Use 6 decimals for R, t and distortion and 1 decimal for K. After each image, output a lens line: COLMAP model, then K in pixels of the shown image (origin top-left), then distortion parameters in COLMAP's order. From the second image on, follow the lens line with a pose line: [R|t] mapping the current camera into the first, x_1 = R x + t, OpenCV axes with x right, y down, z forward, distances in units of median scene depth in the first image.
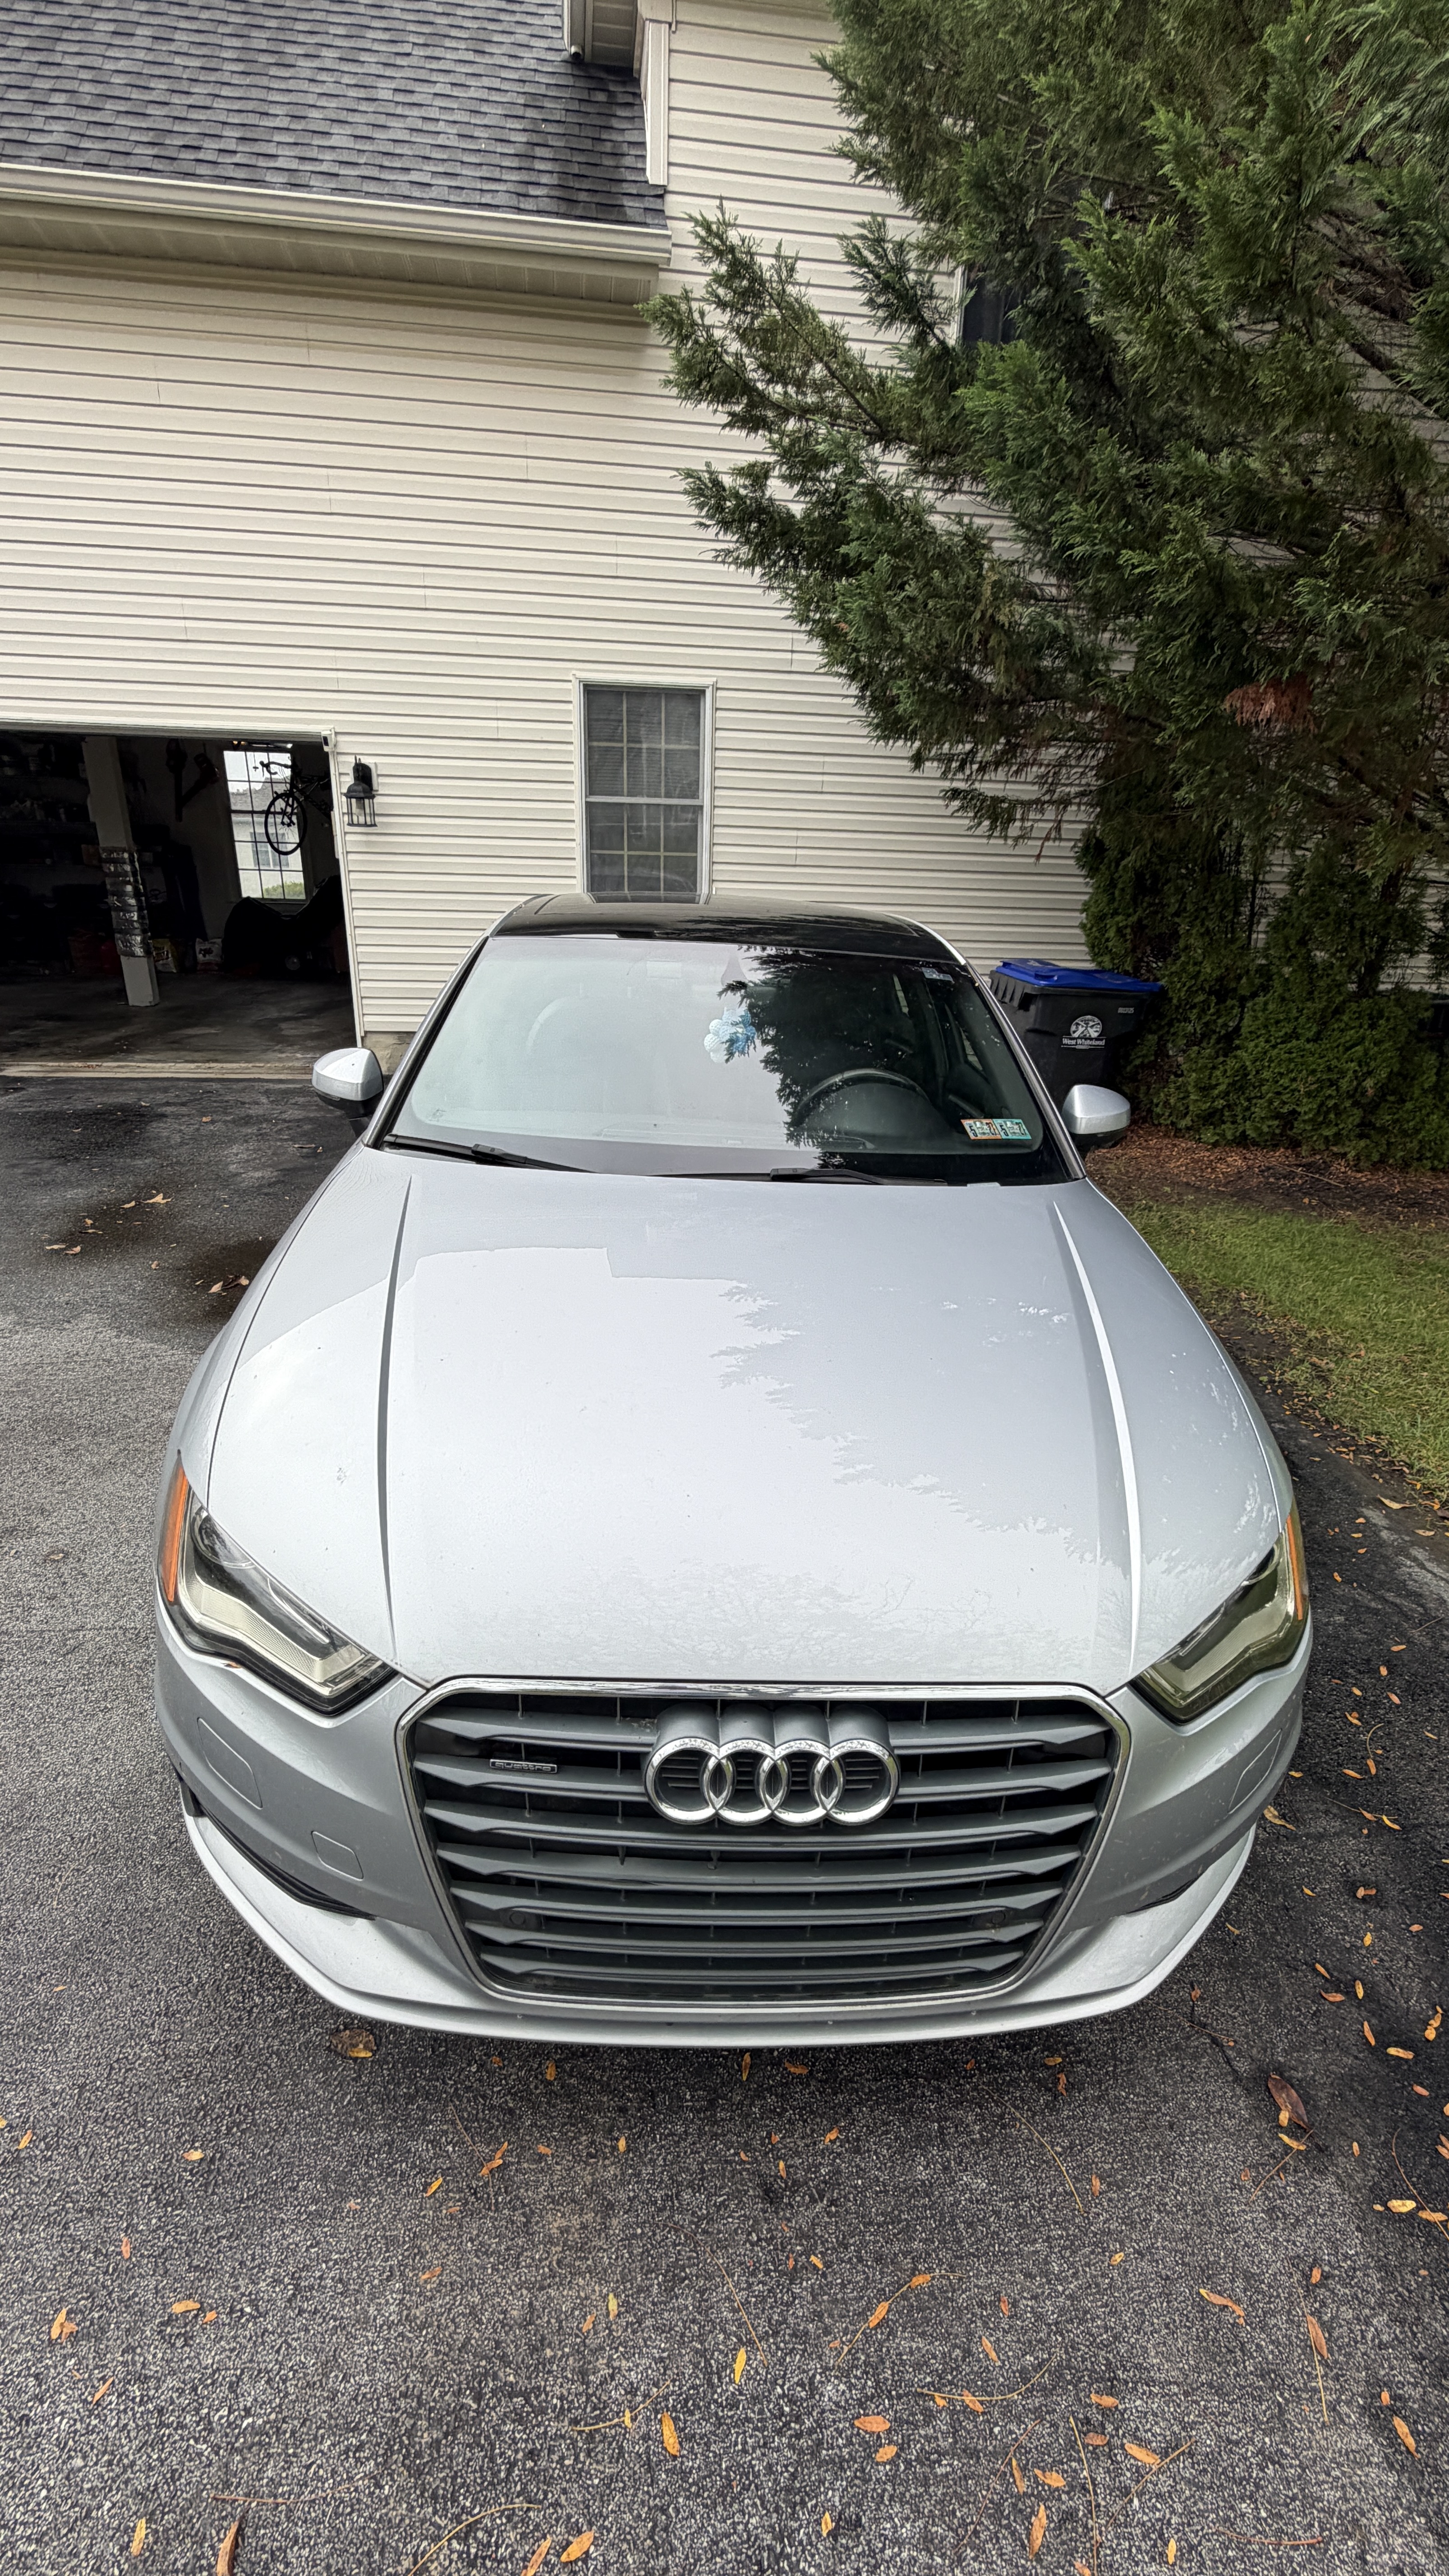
lens RADIAL K [[1056.9, 0, 730.6], [0, 1056.9, 1286.8], [0, 0, 1]] dist [-0.000846, 0.000883]
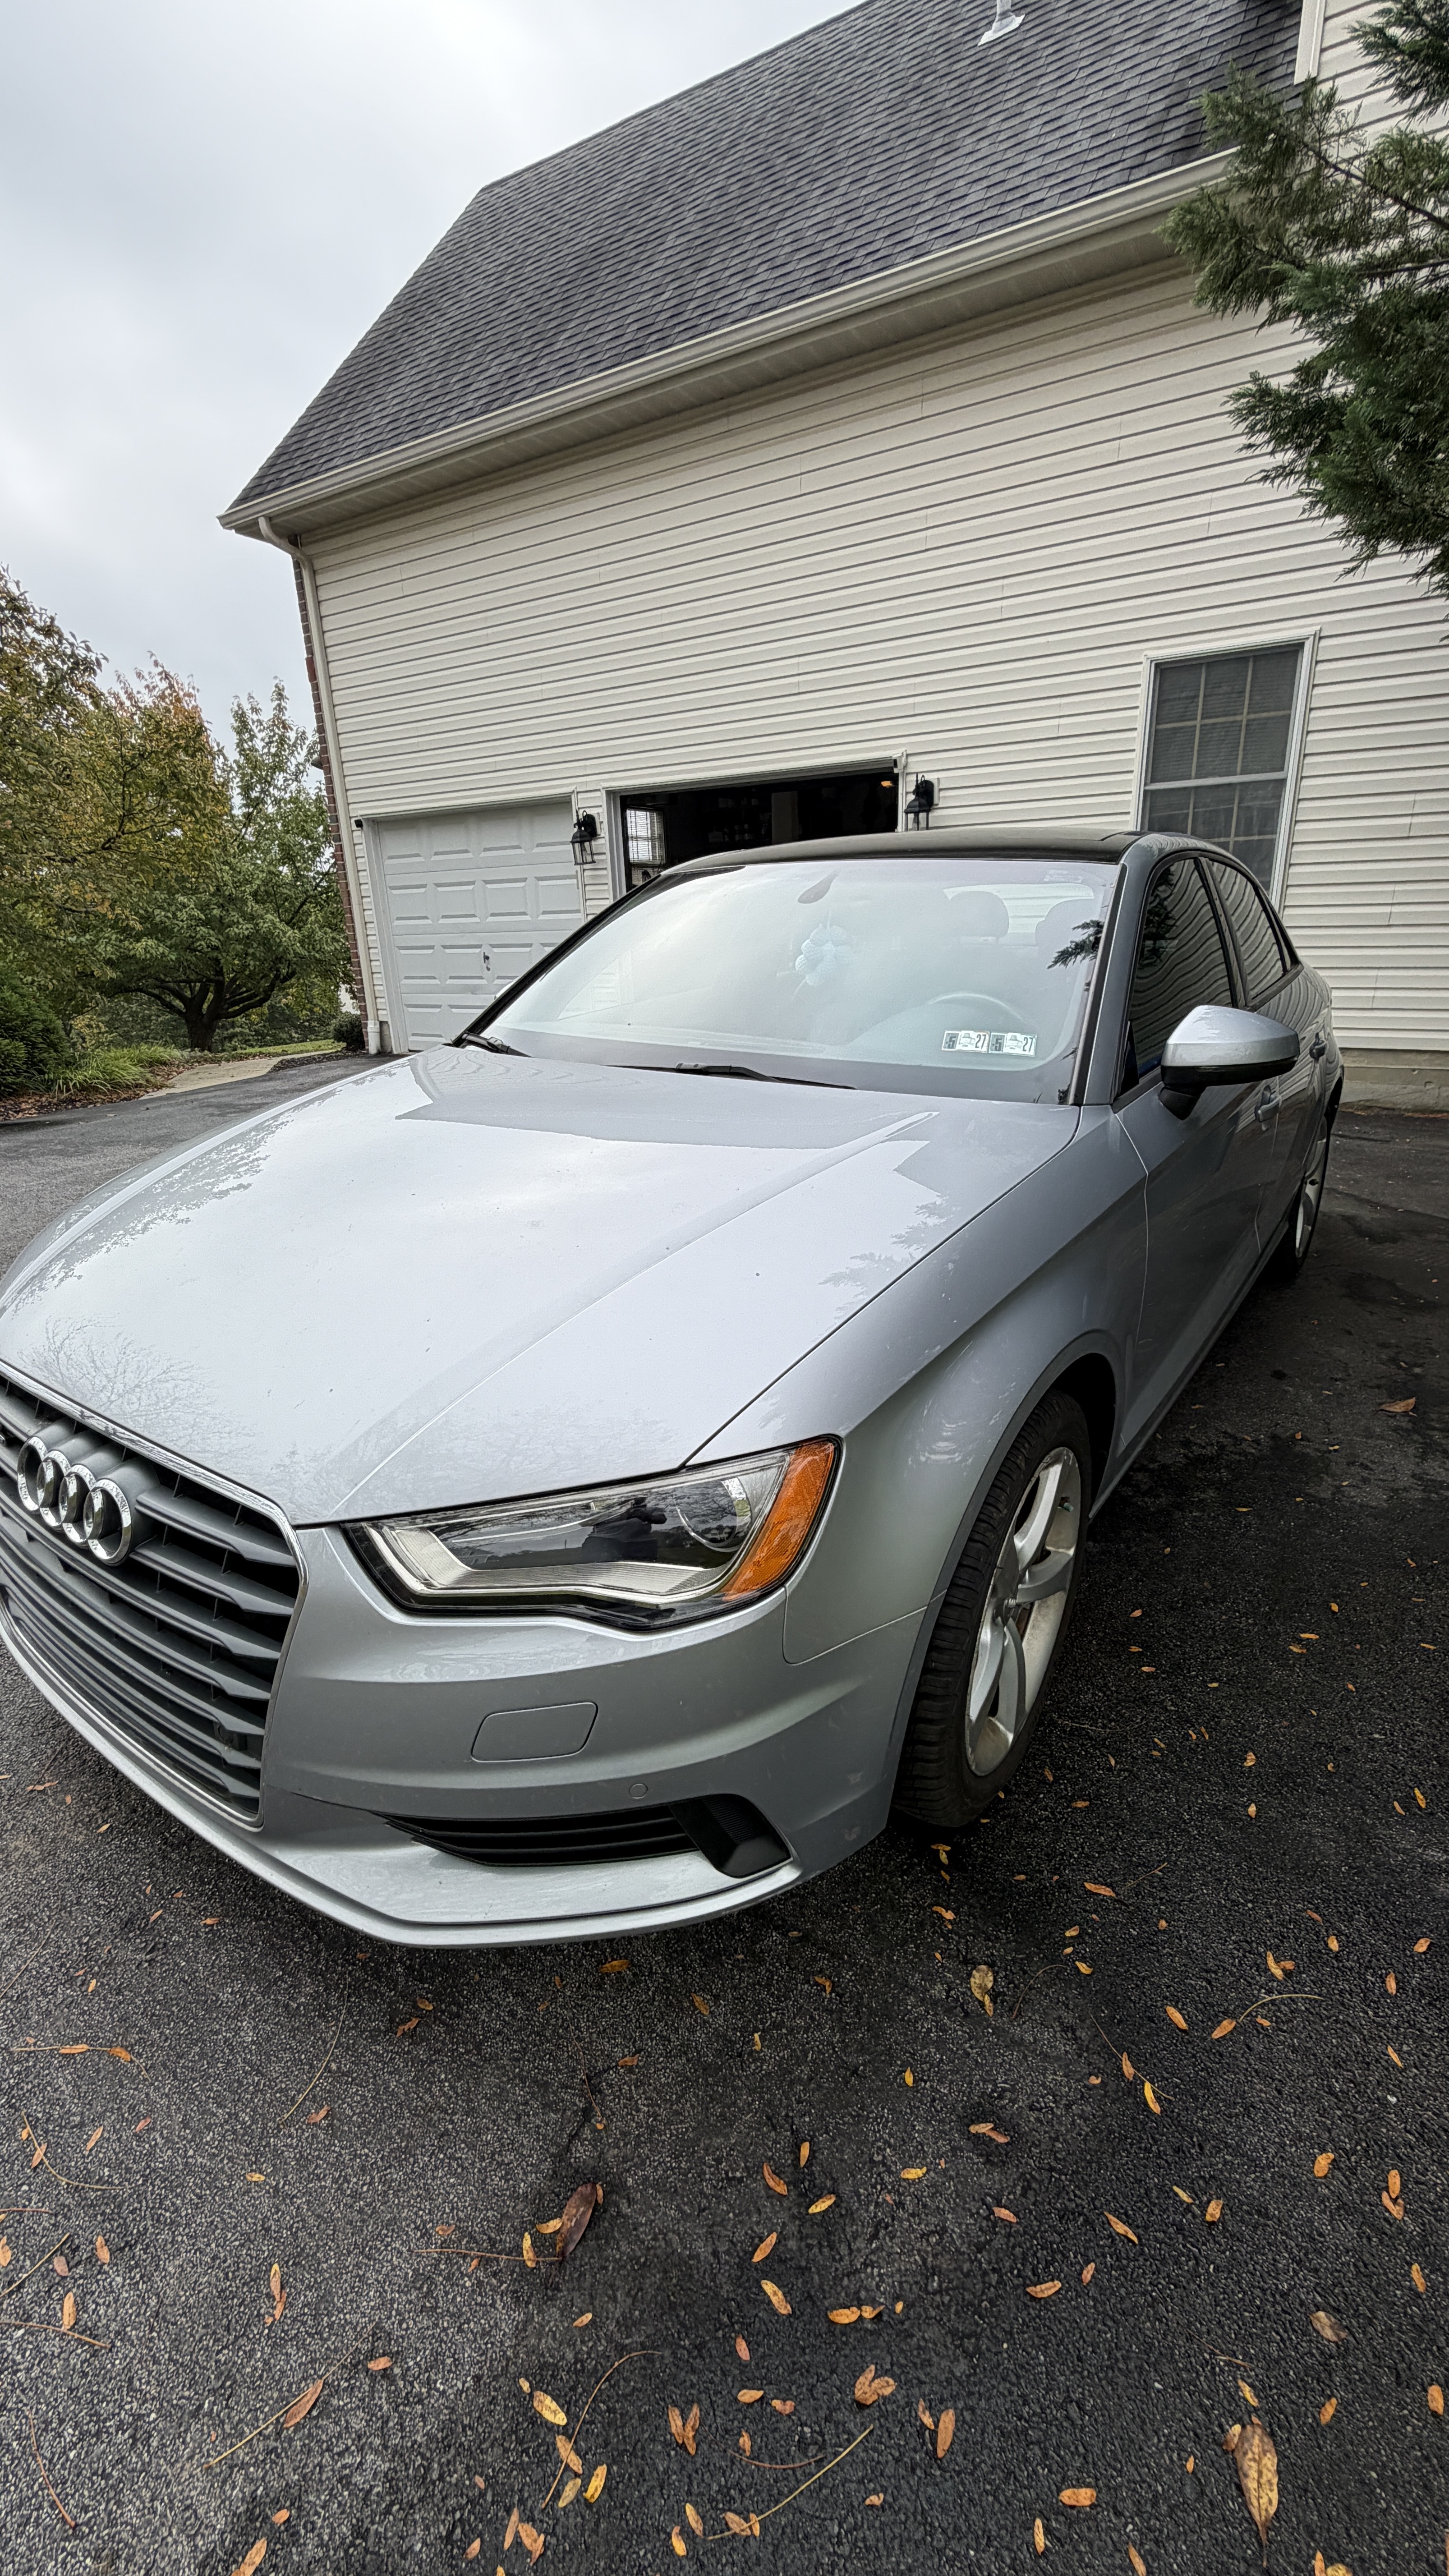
lens RADIAL K [[1055.5, 0, 729.4], [0, 1055.5, 1284.1], [0, 0, 1]] dist [0.002290, 0.000237]
pose [[0.787138, 0.152334, -0.597669, 1.059485], [-0.178139, 0.983873, 0.016159, 0.094515], [0.590491, 0.093749, 0.801580, 0.439116]]
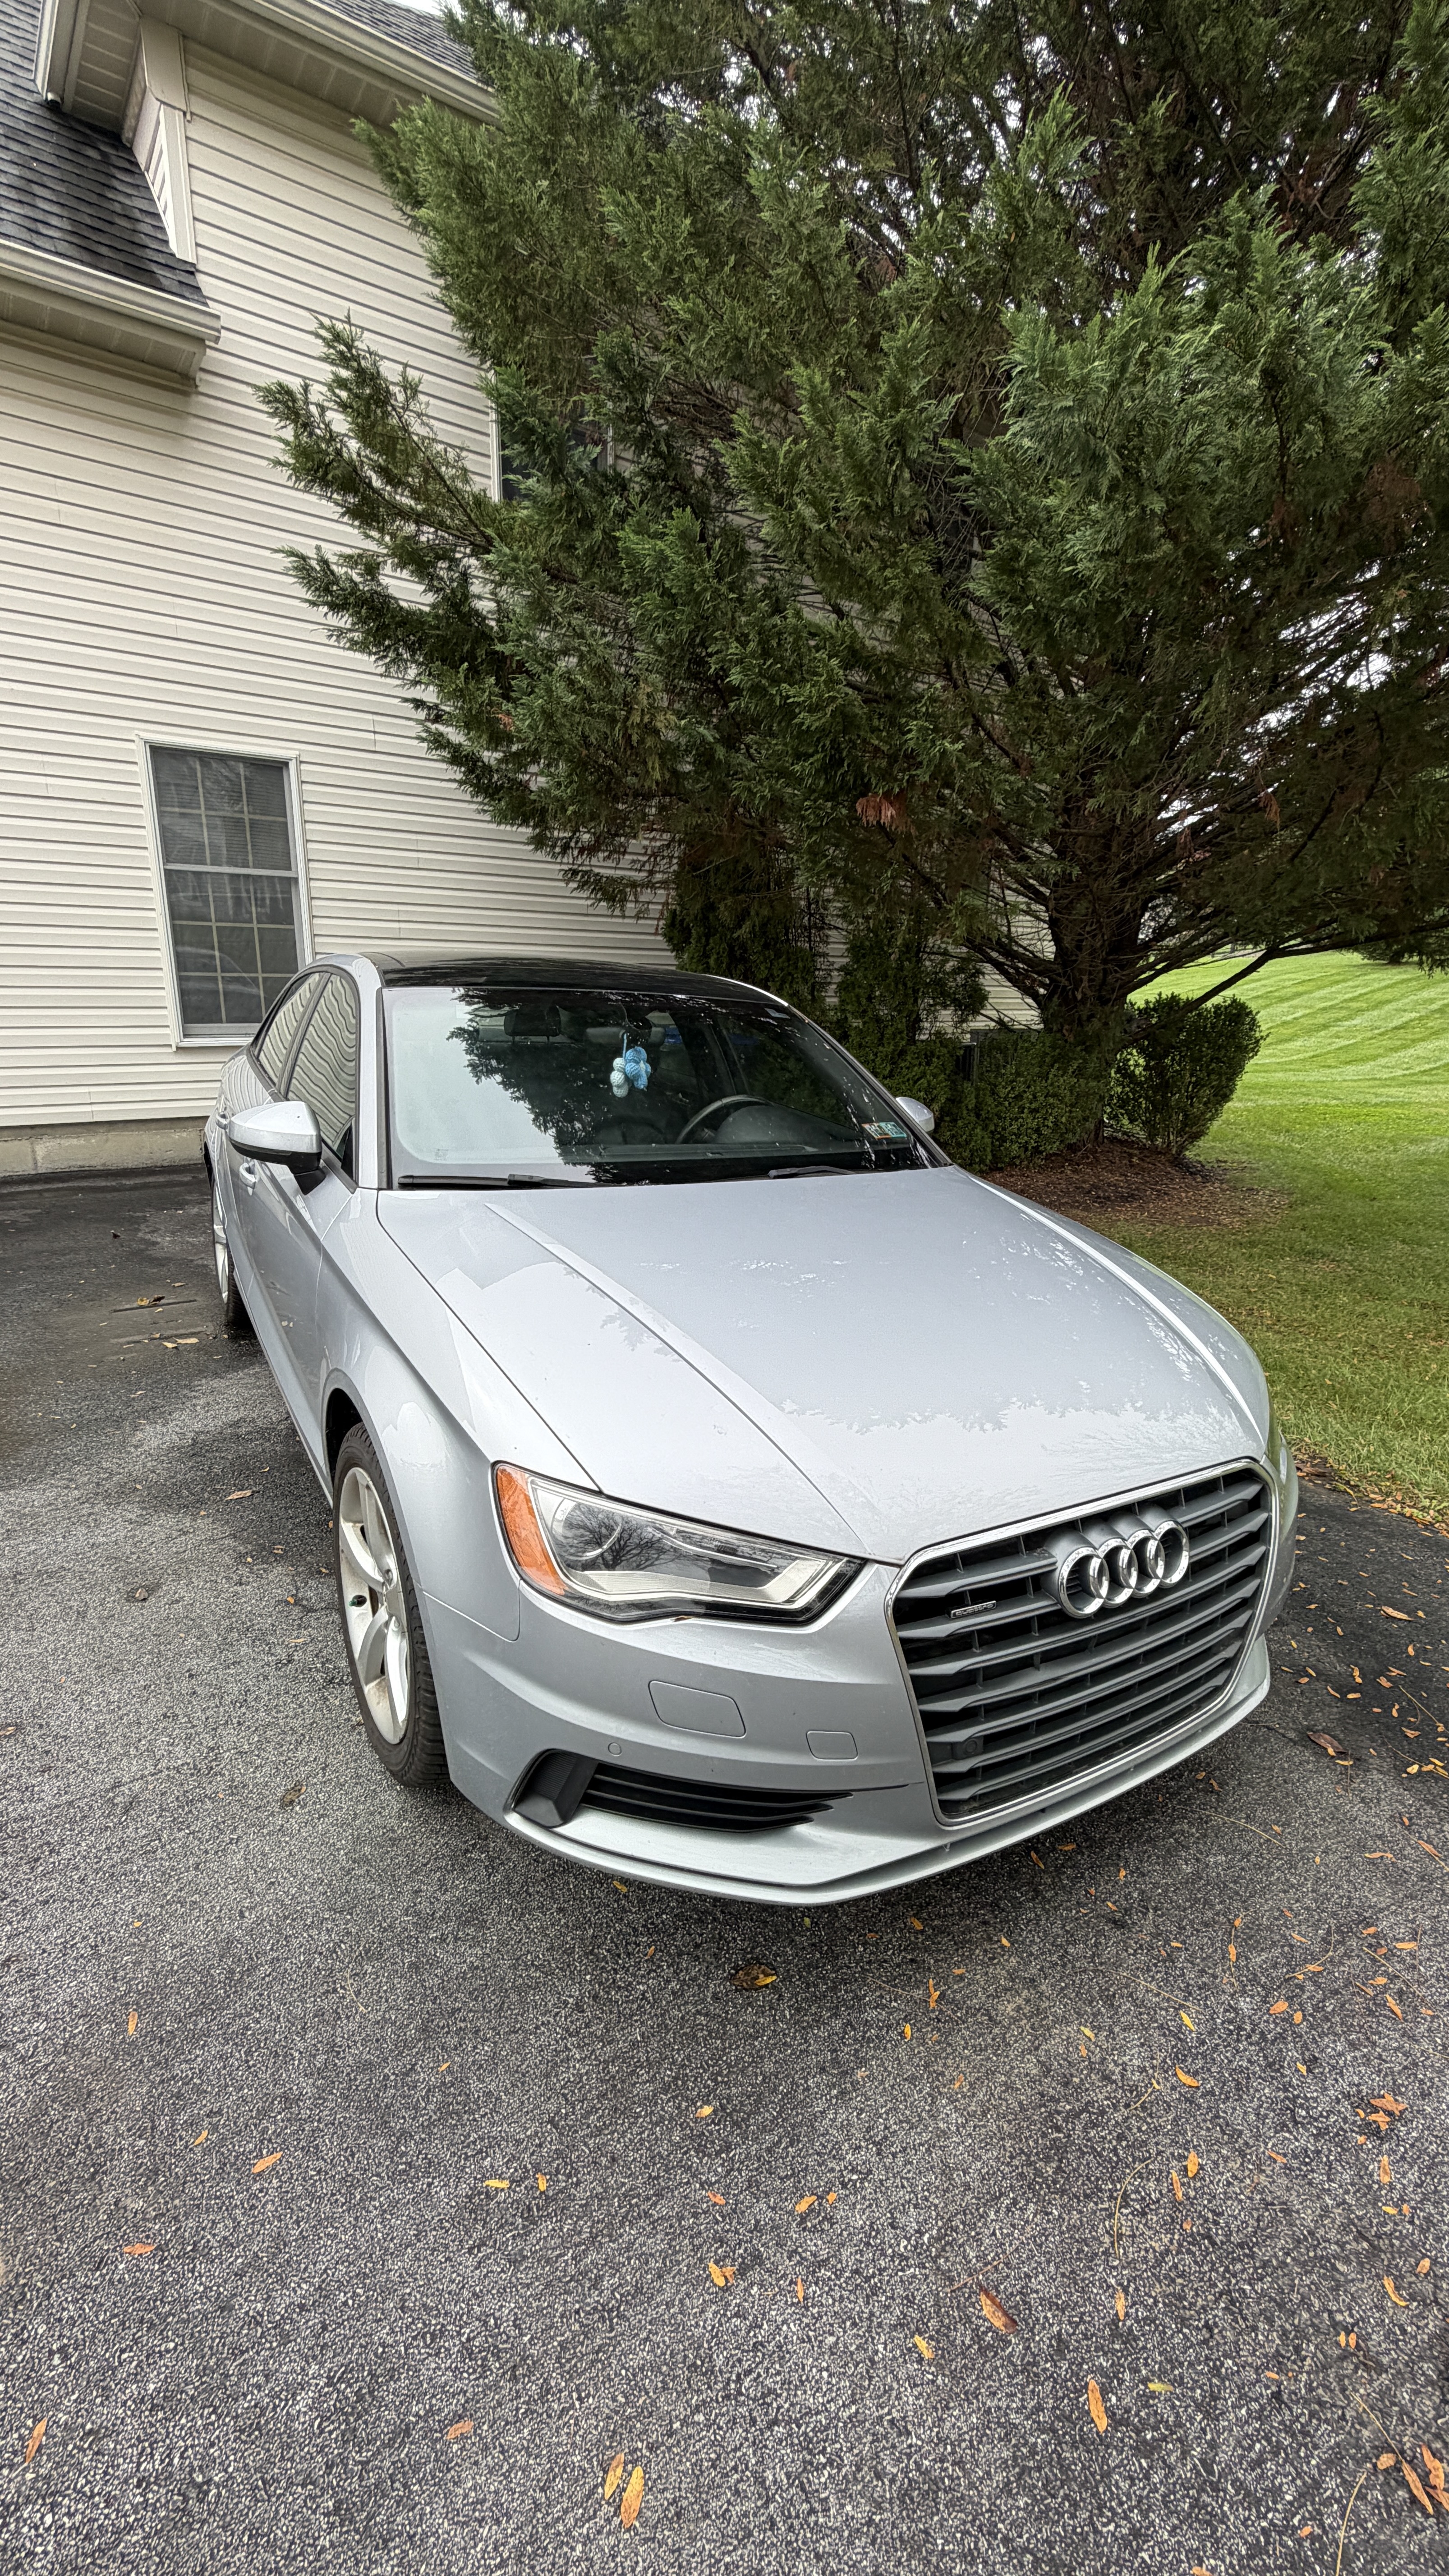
lens RADIAL K [[1055.5, 0, 729.4], [0, 1055.5, 1284.1], [0, 0, 1]] dist [0.002290, 0.000237]
pose [[0.887463, -0.137433, 0.439910, -0.831374], [0.168691, 0.985132, -0.032545, 0.063629], [-0.428896, 0.103091, 0.897452, -0.020102]]
